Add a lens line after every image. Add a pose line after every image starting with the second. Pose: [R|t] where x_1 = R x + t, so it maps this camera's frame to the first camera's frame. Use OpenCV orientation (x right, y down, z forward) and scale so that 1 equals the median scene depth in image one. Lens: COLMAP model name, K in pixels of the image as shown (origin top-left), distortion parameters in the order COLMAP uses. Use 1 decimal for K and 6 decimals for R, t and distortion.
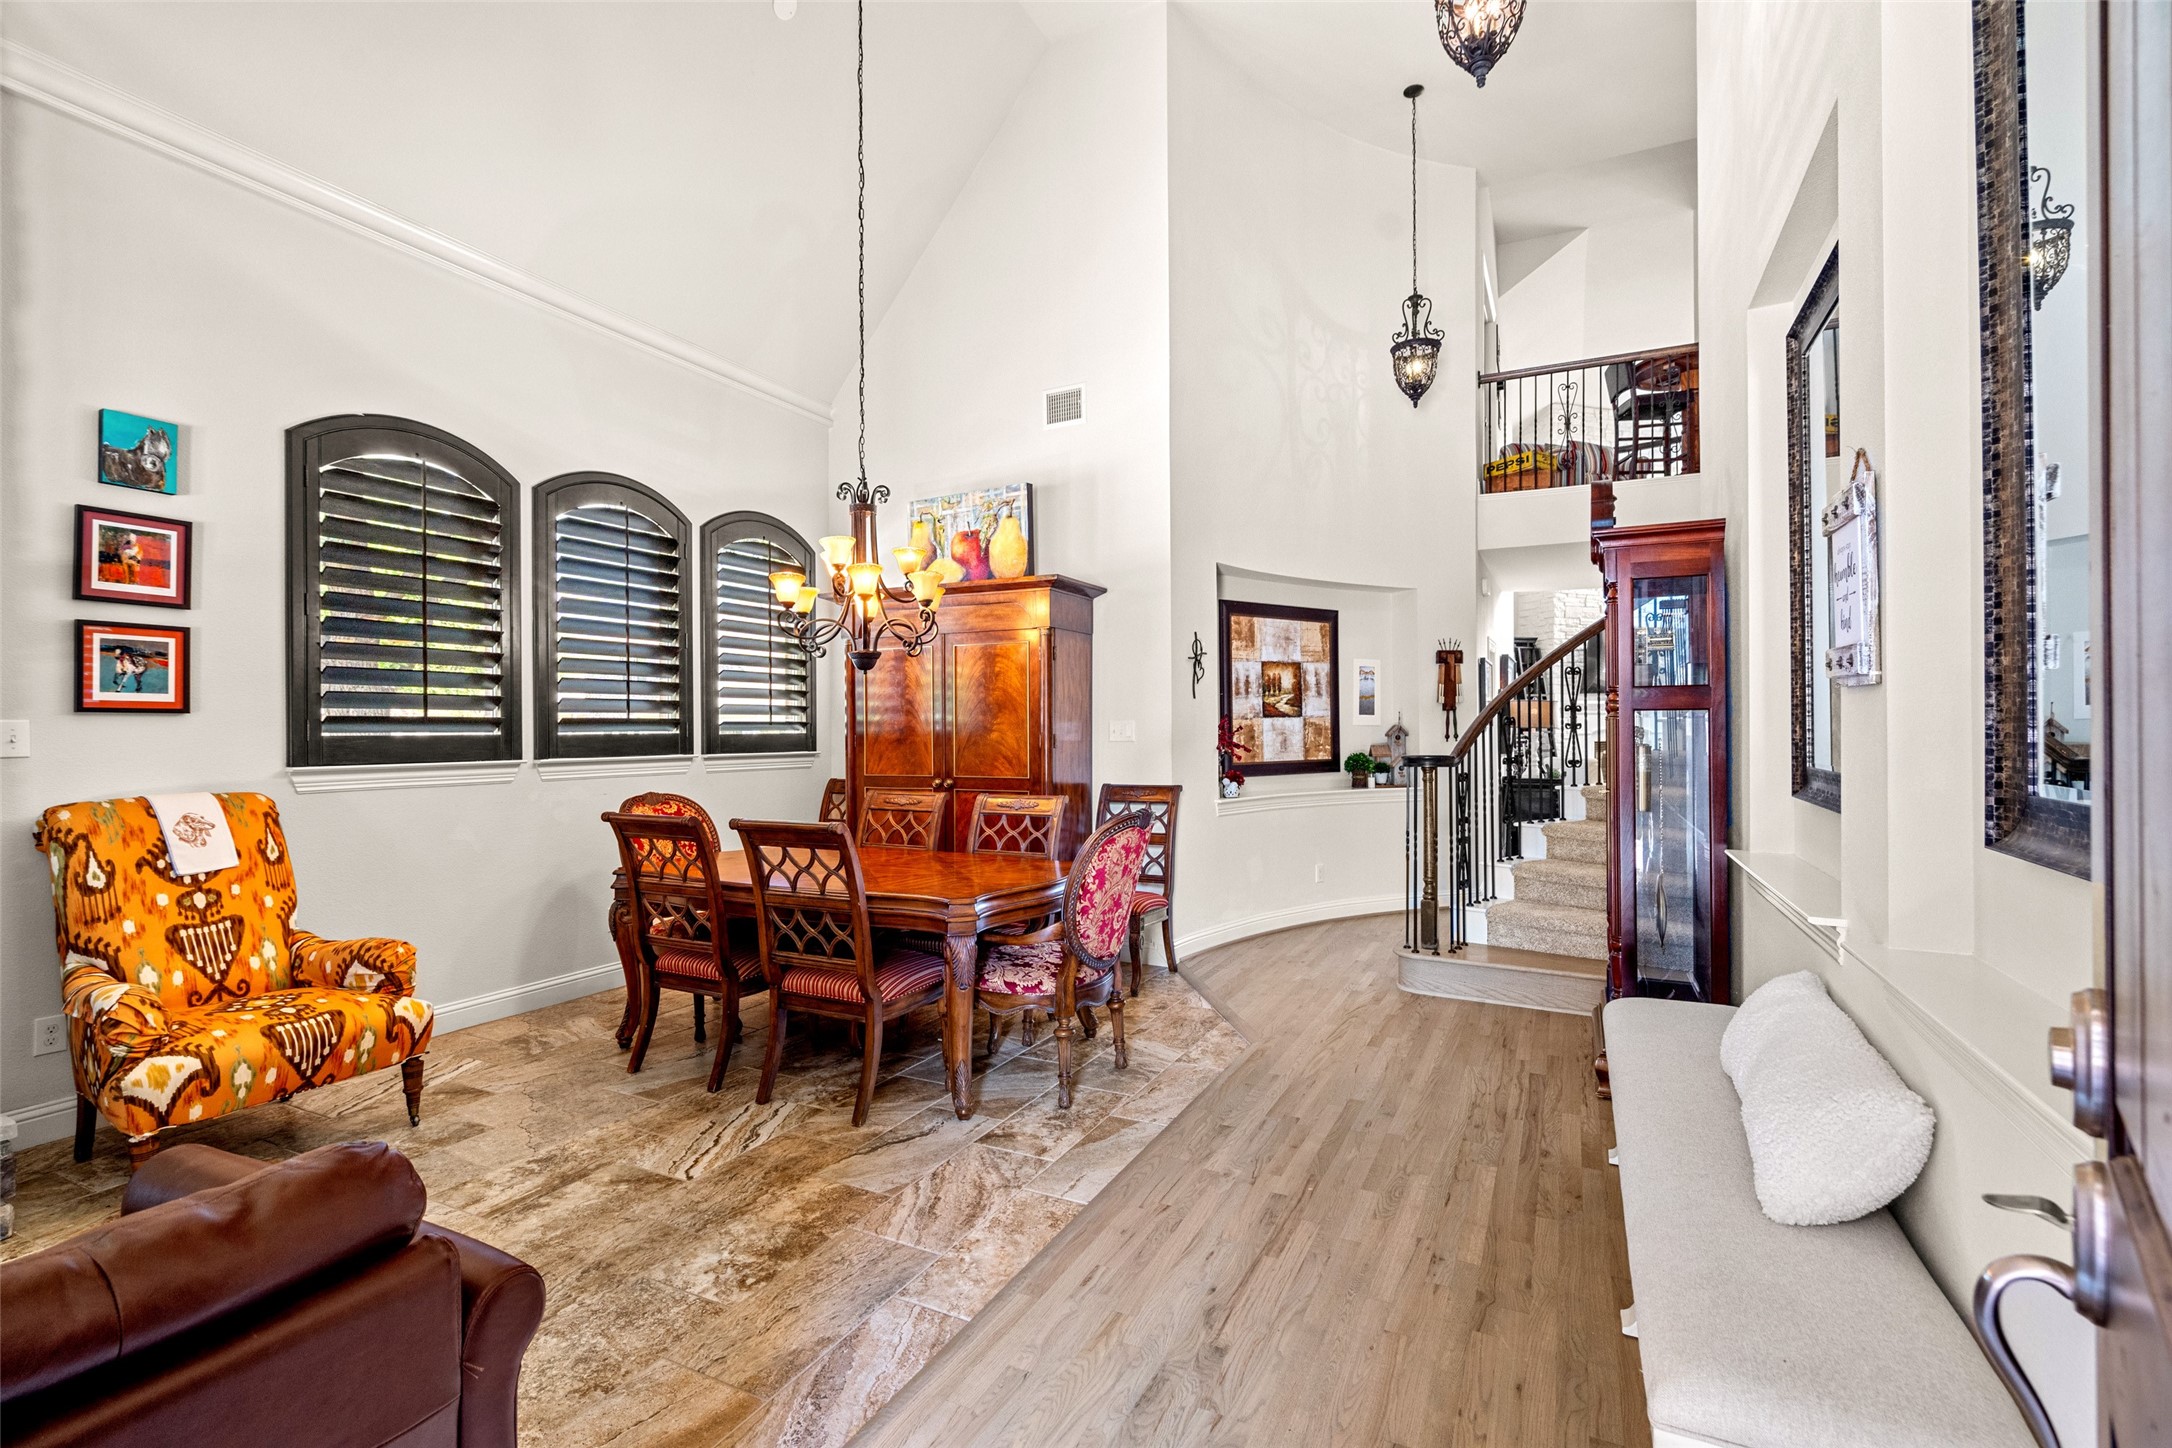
lens RADIAL K [[978.5, 0, 1086.0], [0, 978.5, 724.0], [0, 0, 1]] dist [-0.000029, 0.001042]
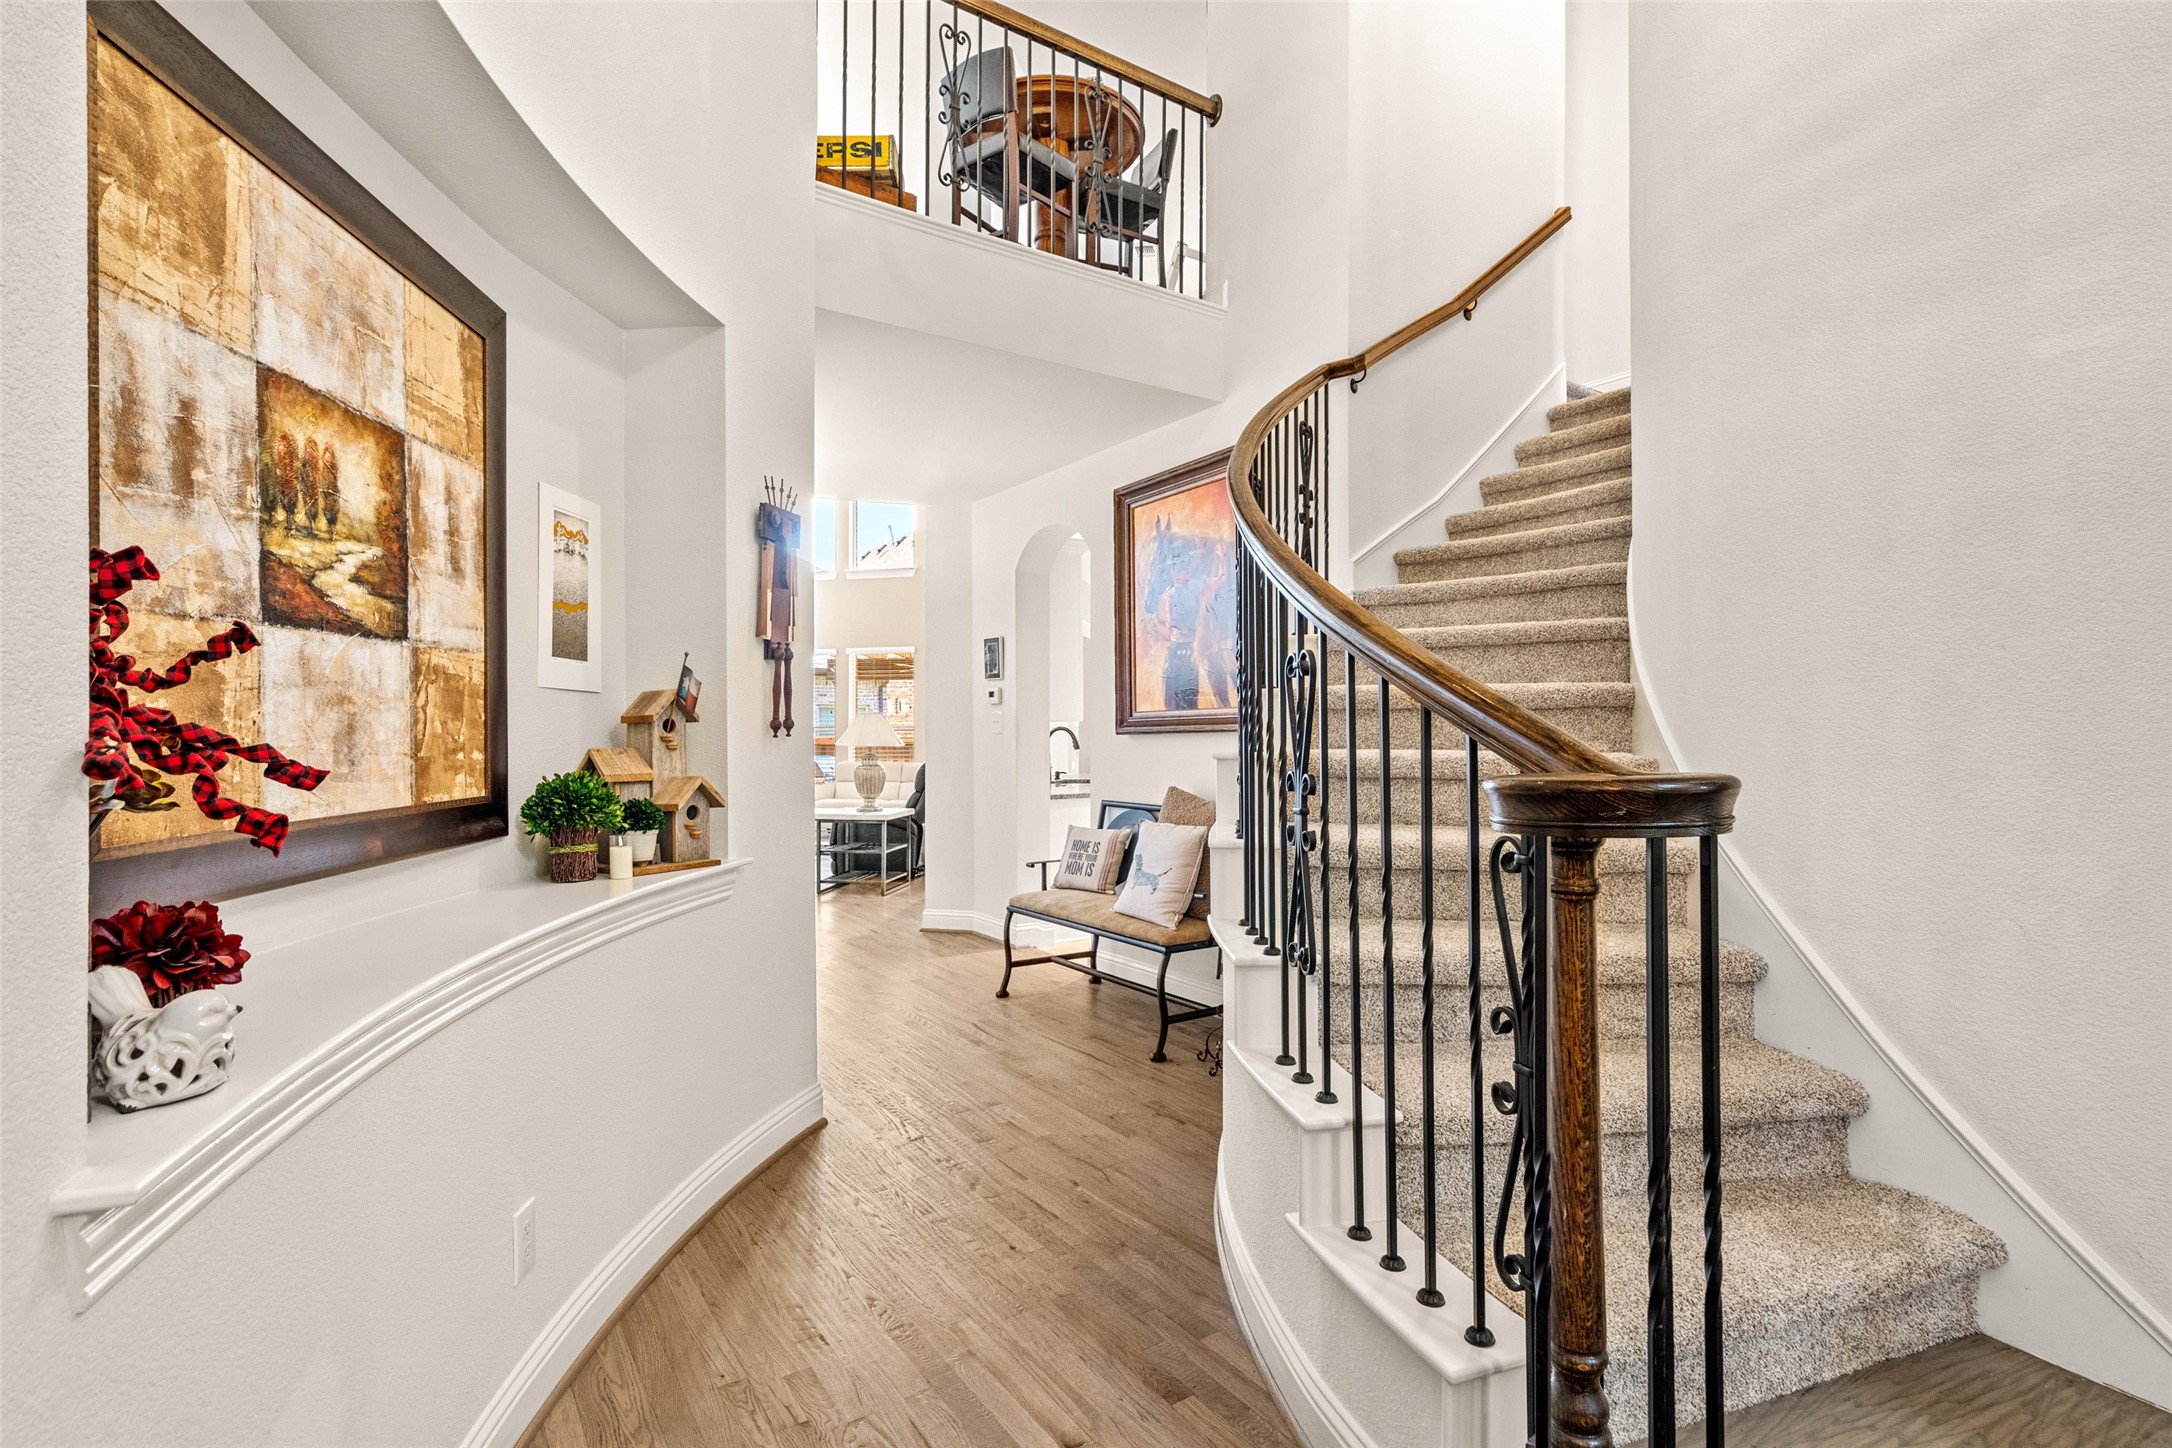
lens RADIAL K [[1018.8, 0, 1086.0], [0, 1018.8, 724.0], [0, 0, 1]] dist [-0.000277, -0.000048]
pose [[0.485331, 0.011021, 0.874261, 0.143119], [-0.000670, 0.999925, -0.012234, 0.036435], [-0.874330, 0.005352, 0.485302, 1.439697]]
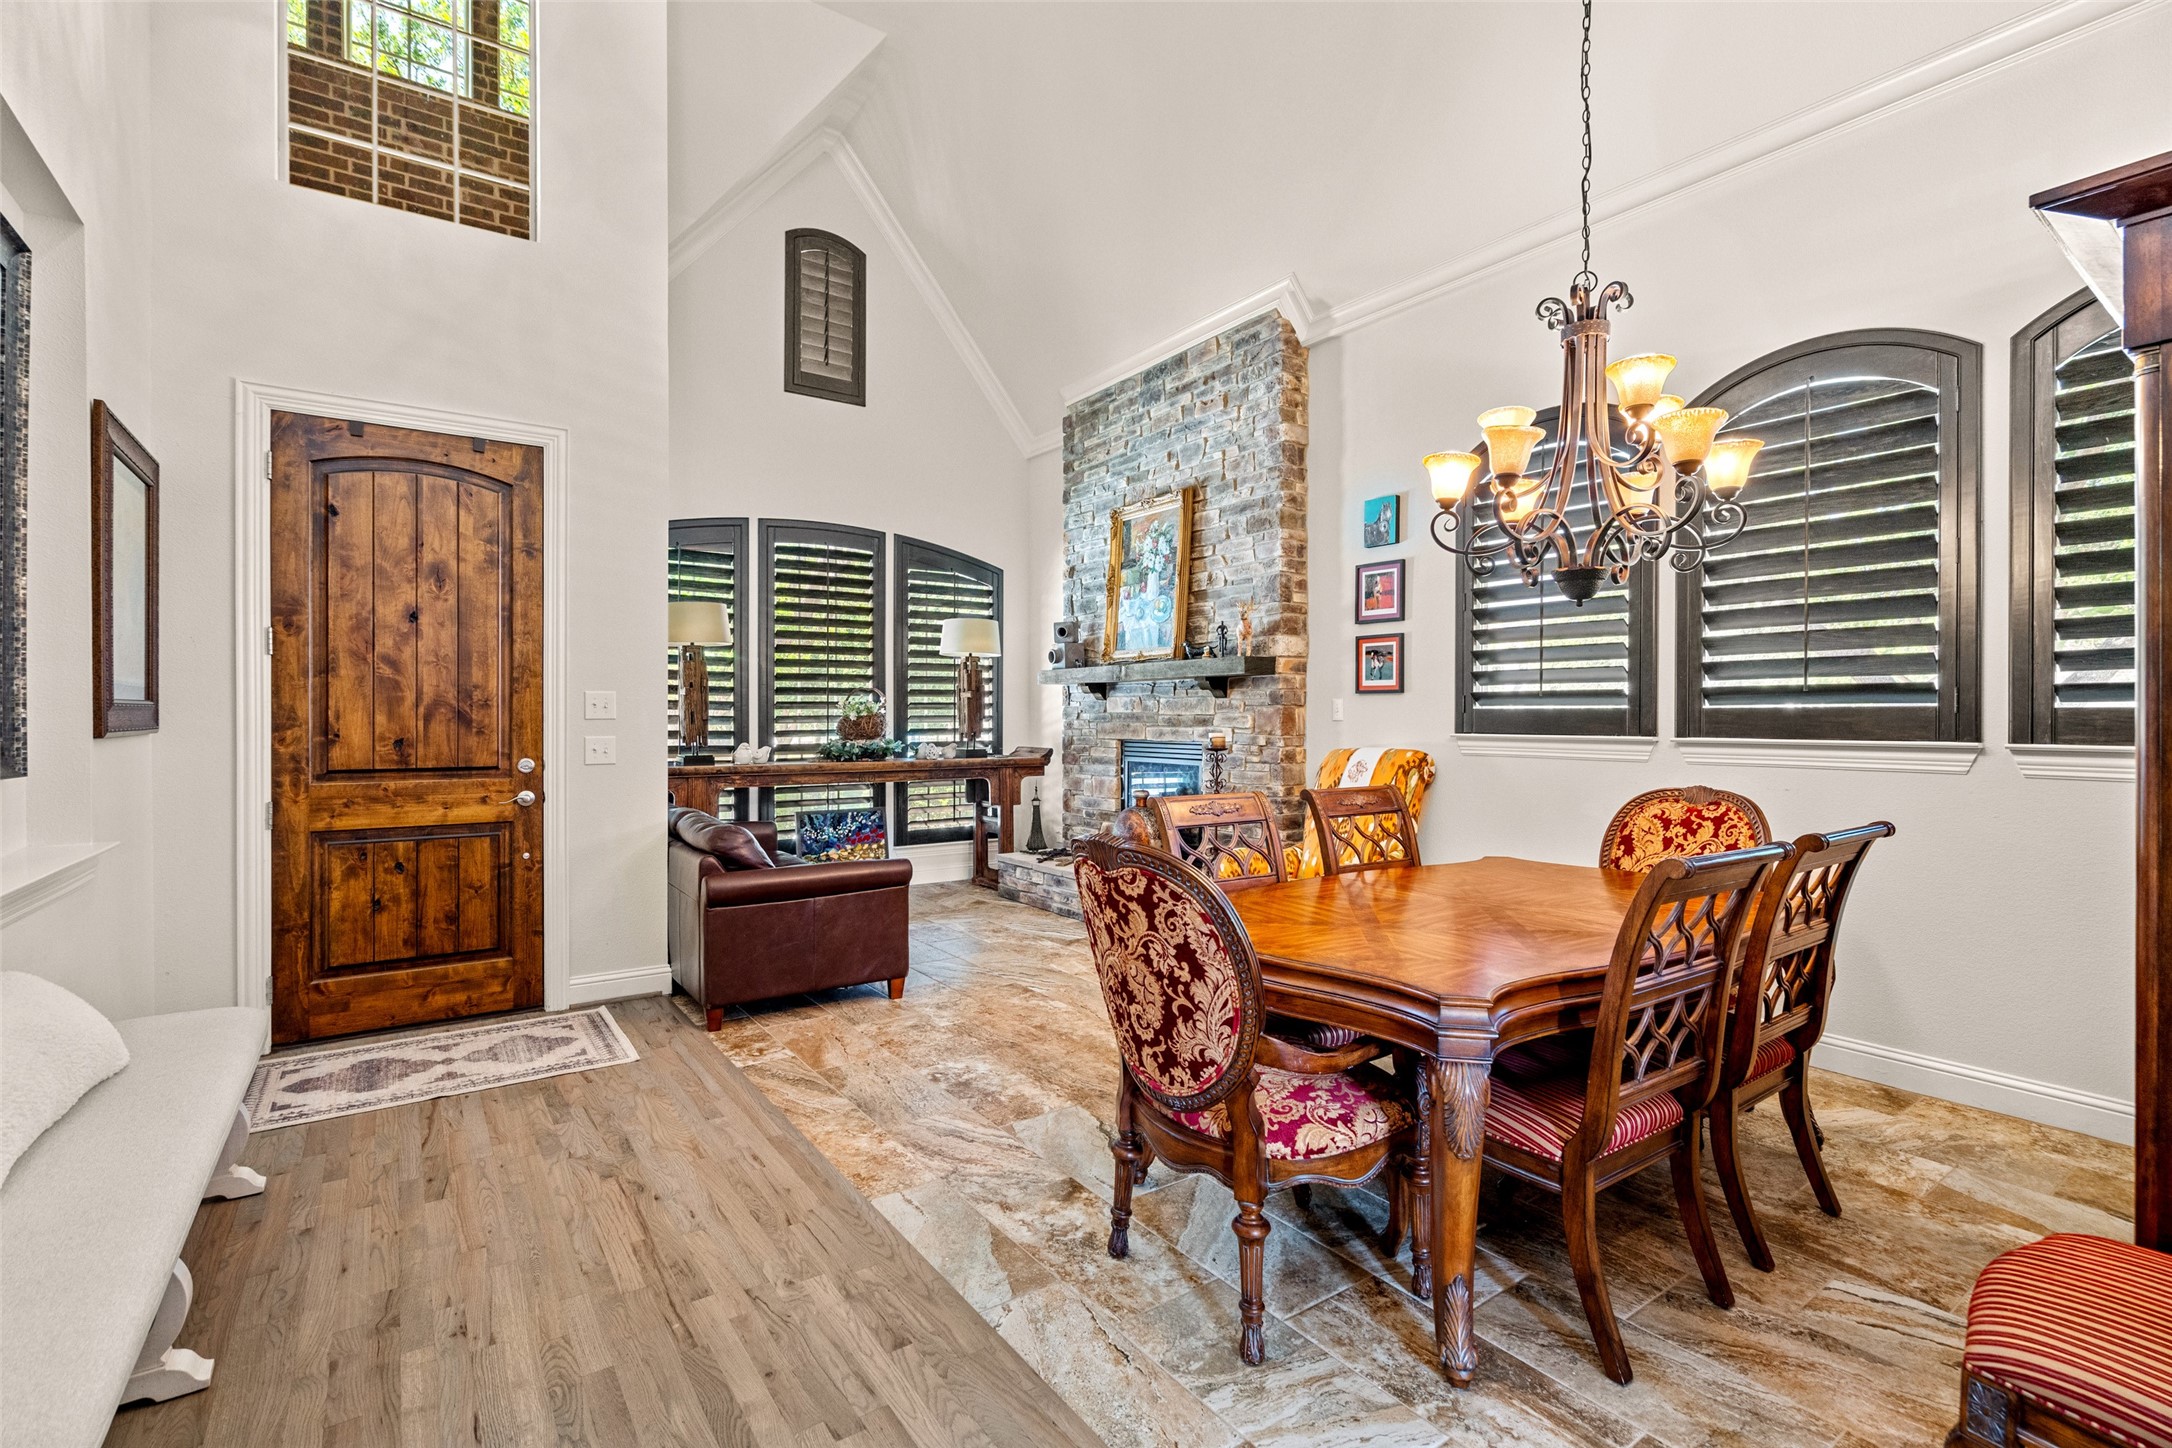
lens RADIAL K [[970.2, 0, 1071.6], [0, 970.2, 722.1], [0, 0, 1]] dist [-0.005903, 0.000322]
pose [[-0.478205, 0.008486, -0.878207, 0.590912], [0.003255, 0.999964, 0.007890, 0.019968], [0.878242, 0.000914, -0.478215, 1.323368]]
